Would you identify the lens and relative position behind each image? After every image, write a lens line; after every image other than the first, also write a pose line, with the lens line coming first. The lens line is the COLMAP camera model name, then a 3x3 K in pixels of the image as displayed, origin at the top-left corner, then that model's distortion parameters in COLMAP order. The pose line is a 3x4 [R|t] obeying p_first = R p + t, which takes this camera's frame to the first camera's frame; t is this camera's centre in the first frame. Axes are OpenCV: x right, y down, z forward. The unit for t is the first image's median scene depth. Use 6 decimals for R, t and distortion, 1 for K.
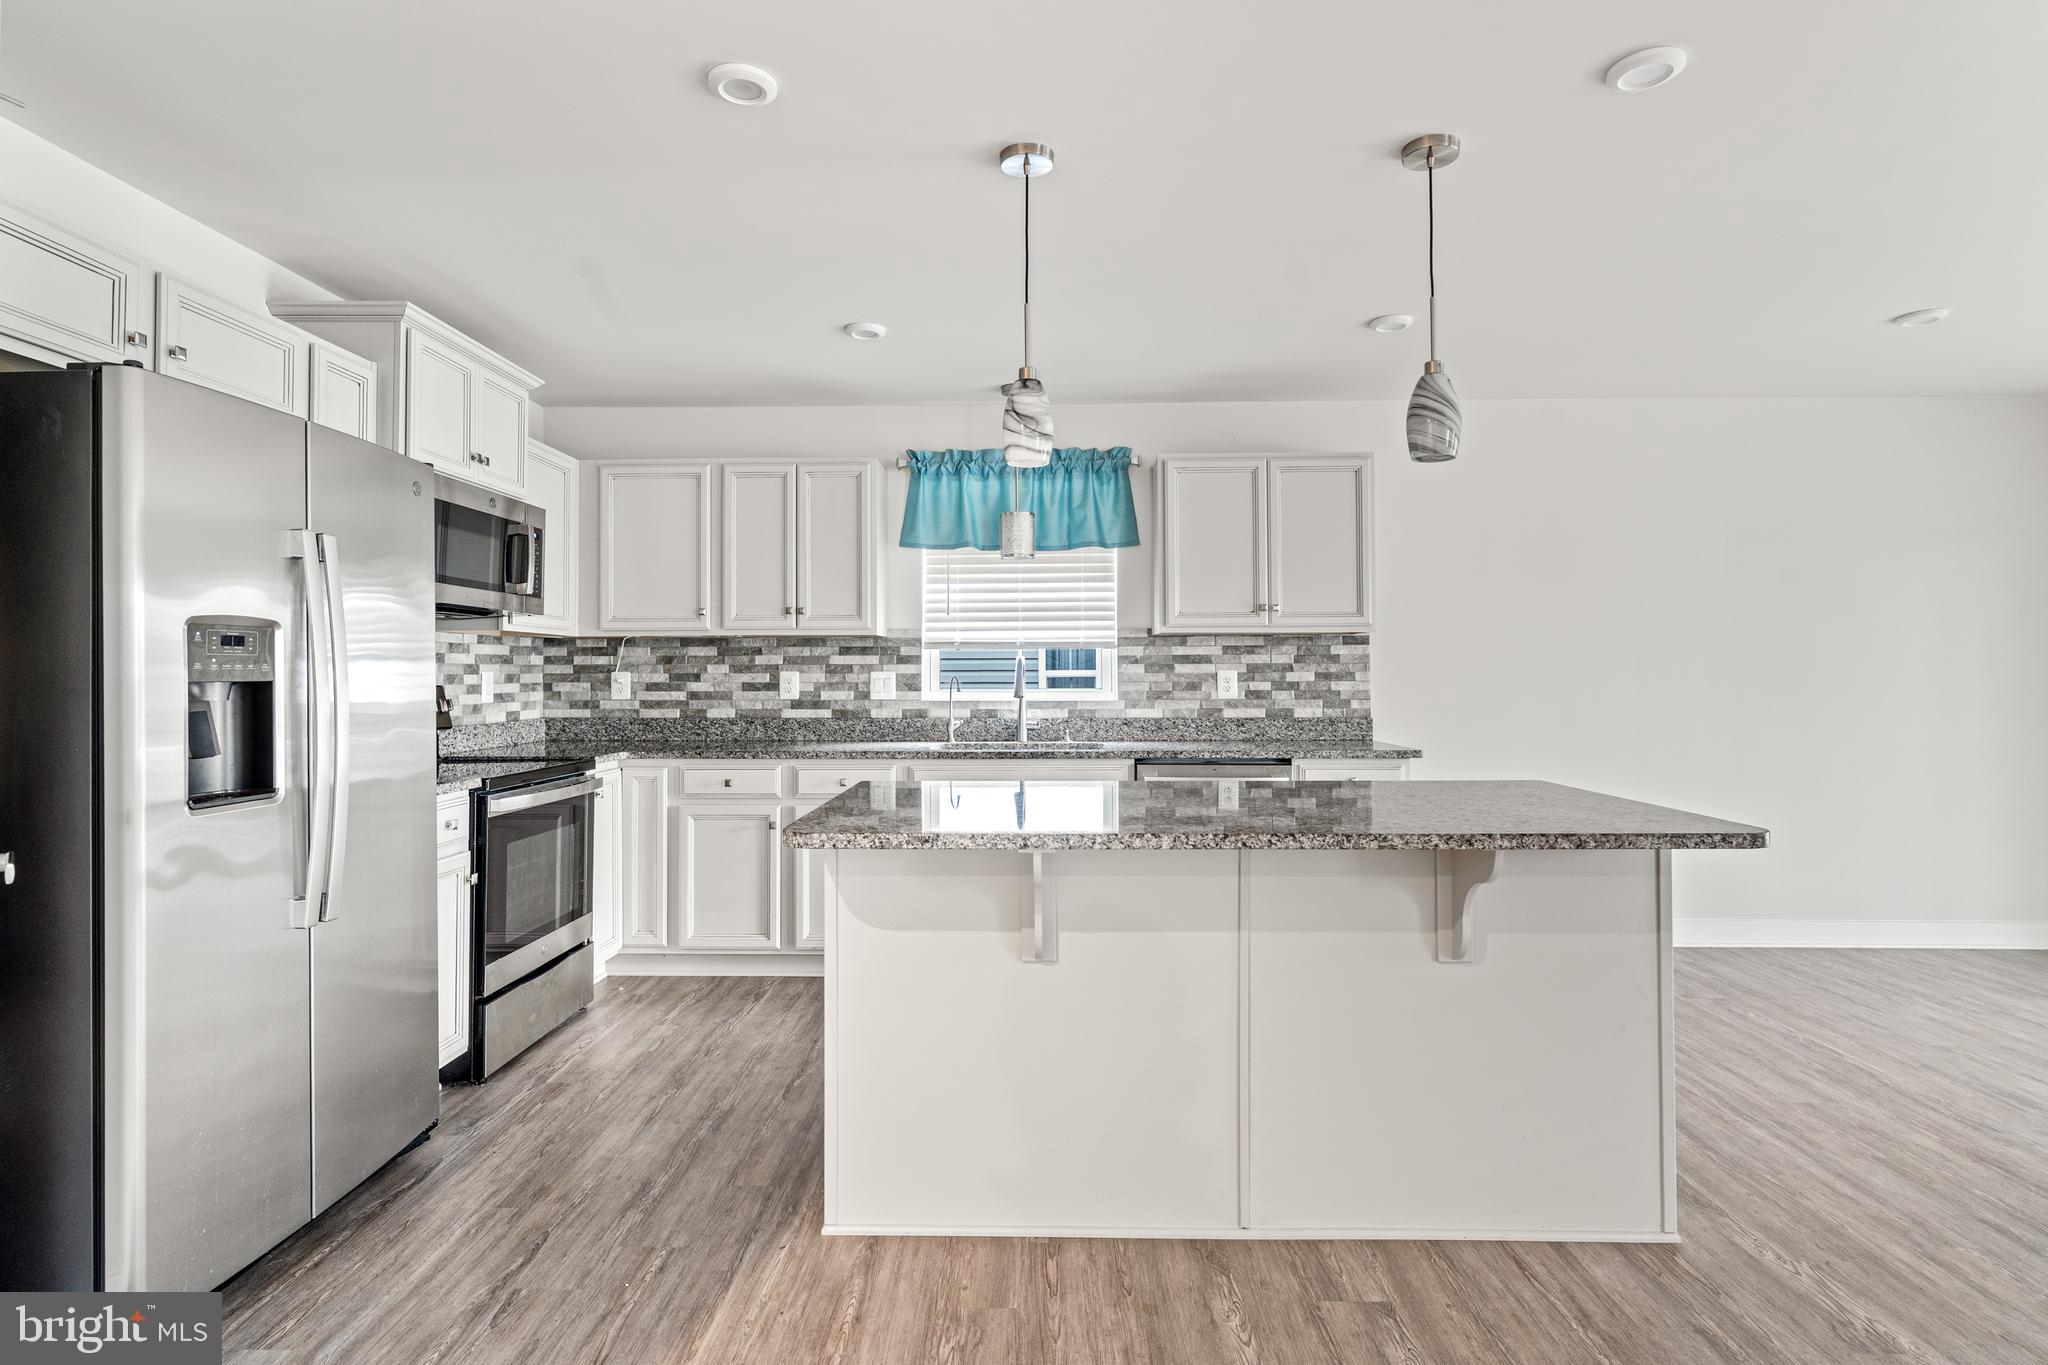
lens RADIAL K [[1013.0, 0, 1007.6], [0, 1013.0, 655.9], [0, 0, 1]] dist [0.001815, -0.001885]
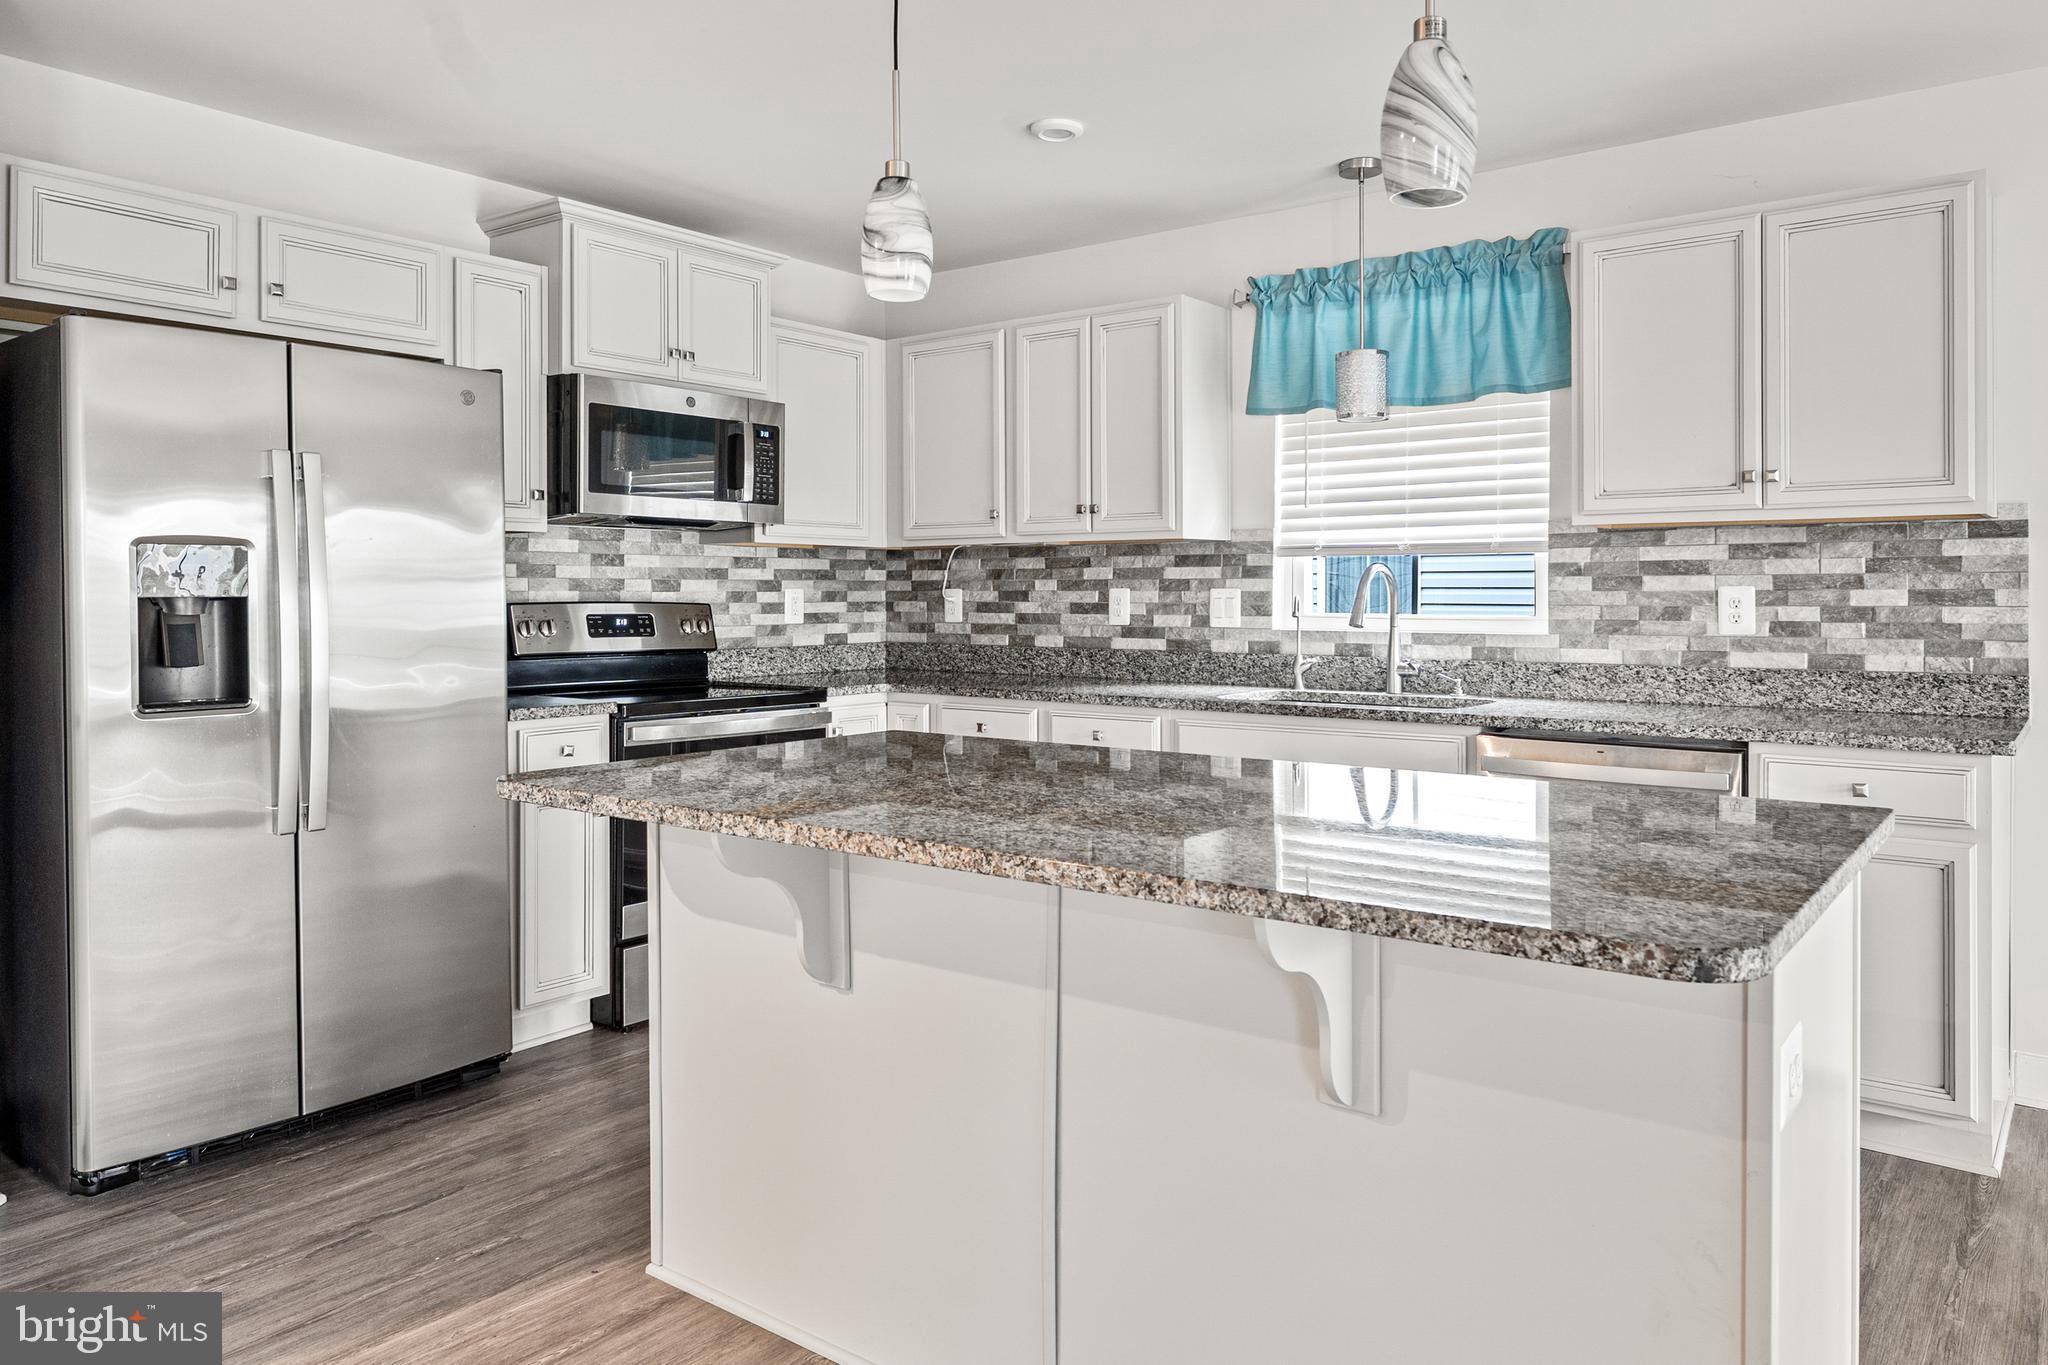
lens RADIAL K [[1356.2, 0, 1088.9], [0, 1356.2, 601.2], [0, 0, 1]] dist [-0.001270, -0.000929]
pose [[0.826236, 0.005202, -0.563300, 0.365077], [0.008440, 0.999731, 0.021613, 0.002875], [0.563261, -0.022612, 0.825970, 0.153516]]
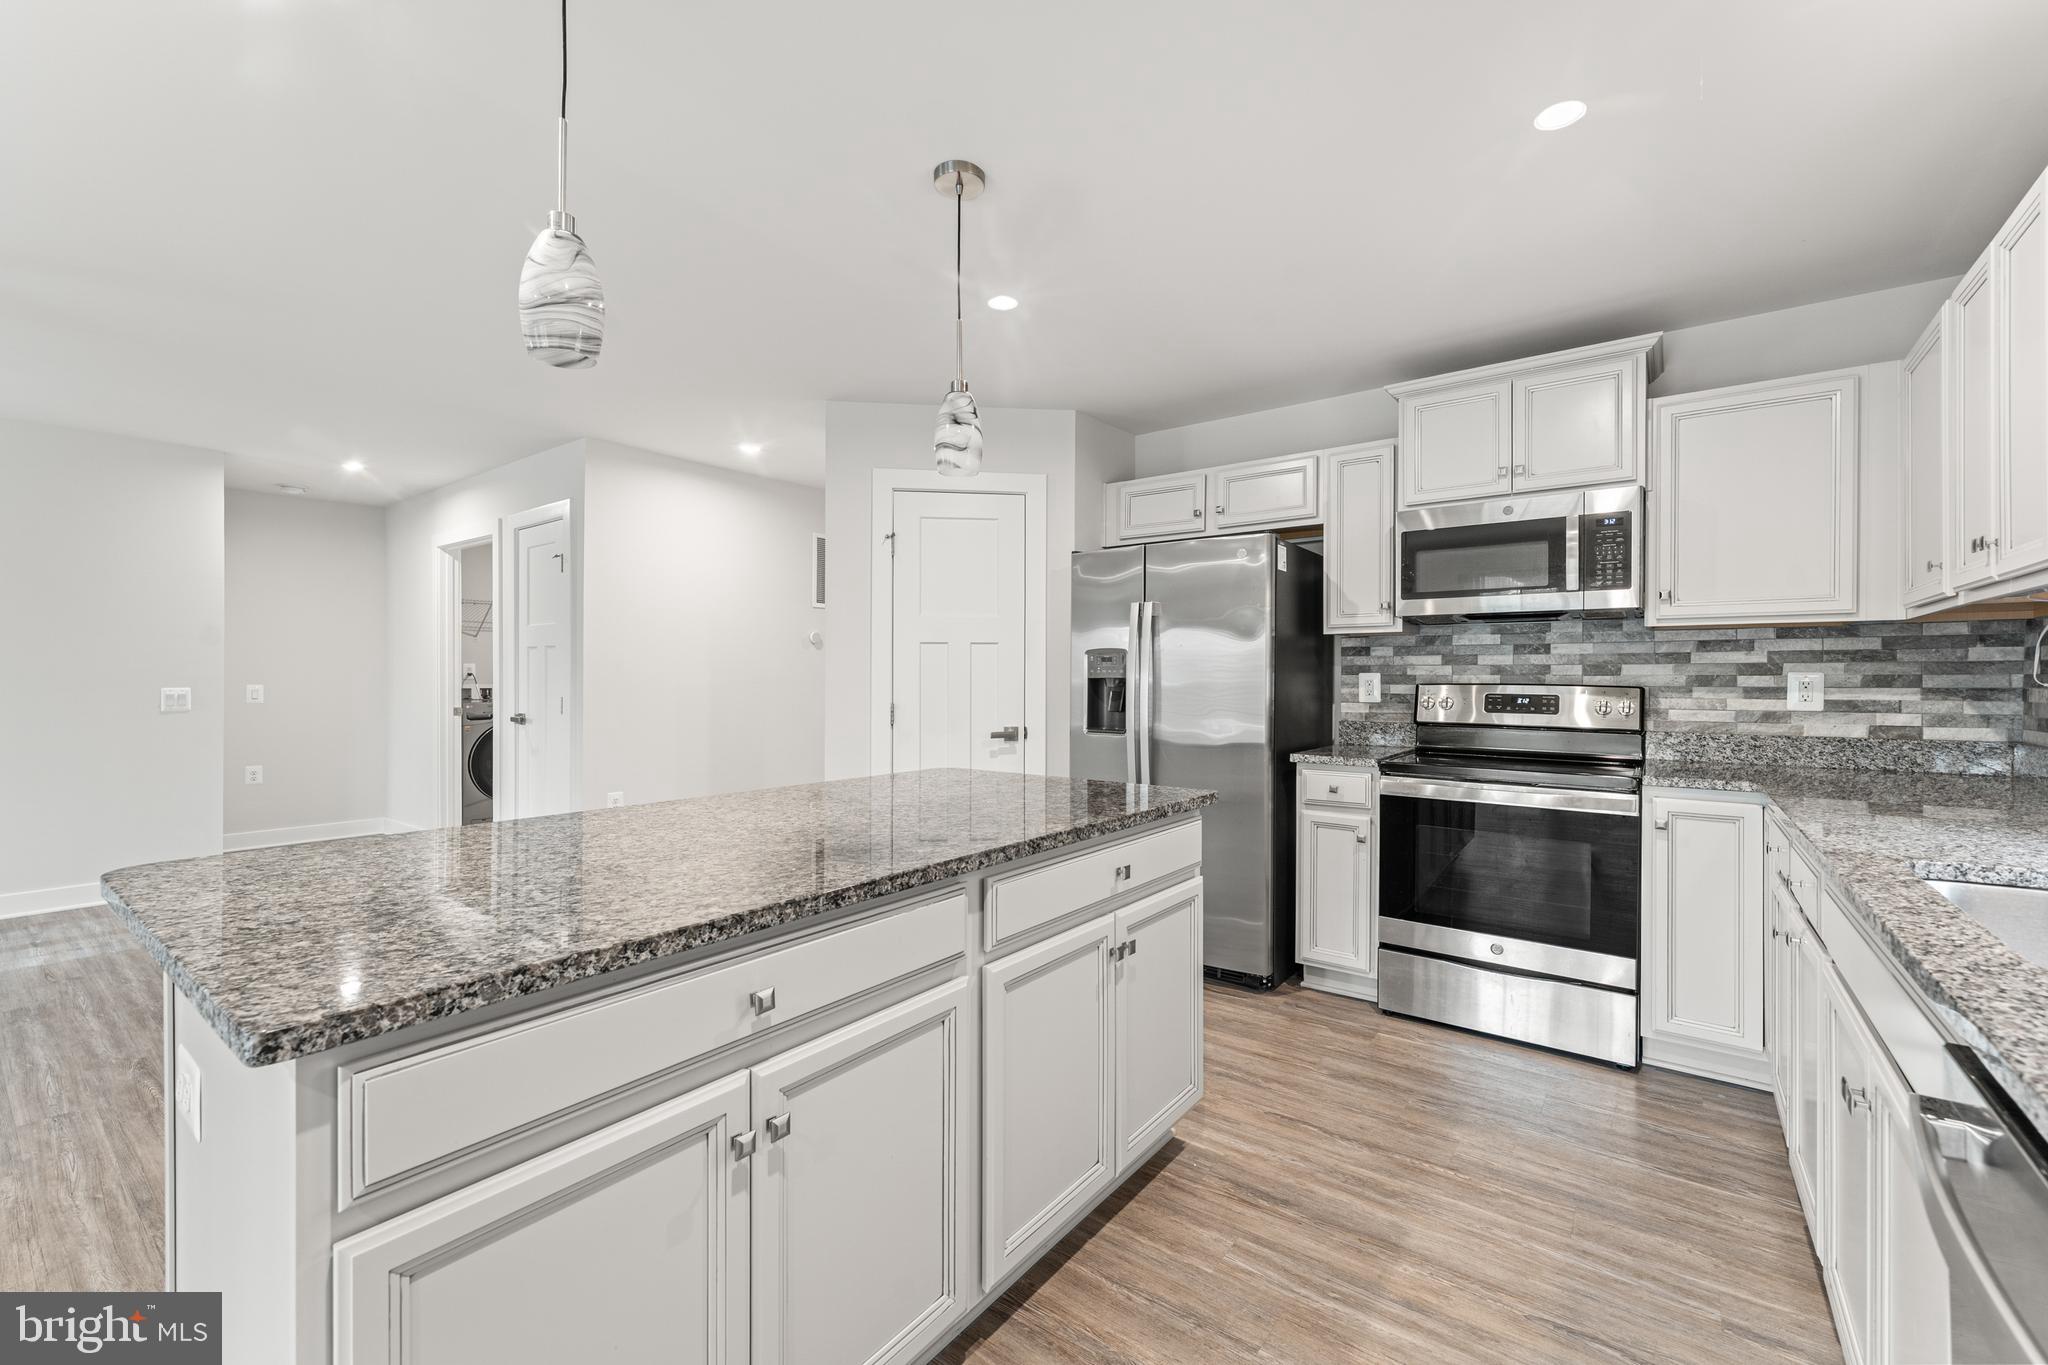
lens RADIAL K [[838.7, 0, 1019.0], [0, 838.7, 677.1], [0, 0, 1]] dist [-0.006883, 0.001863]
pose [[-0.574182, 0.001068, -0.818727, 0.379034], [0.013462, 0.999876, -0.008137, 0.016080], [0.818617, -0.015694, -0.574125, 0.844870]]
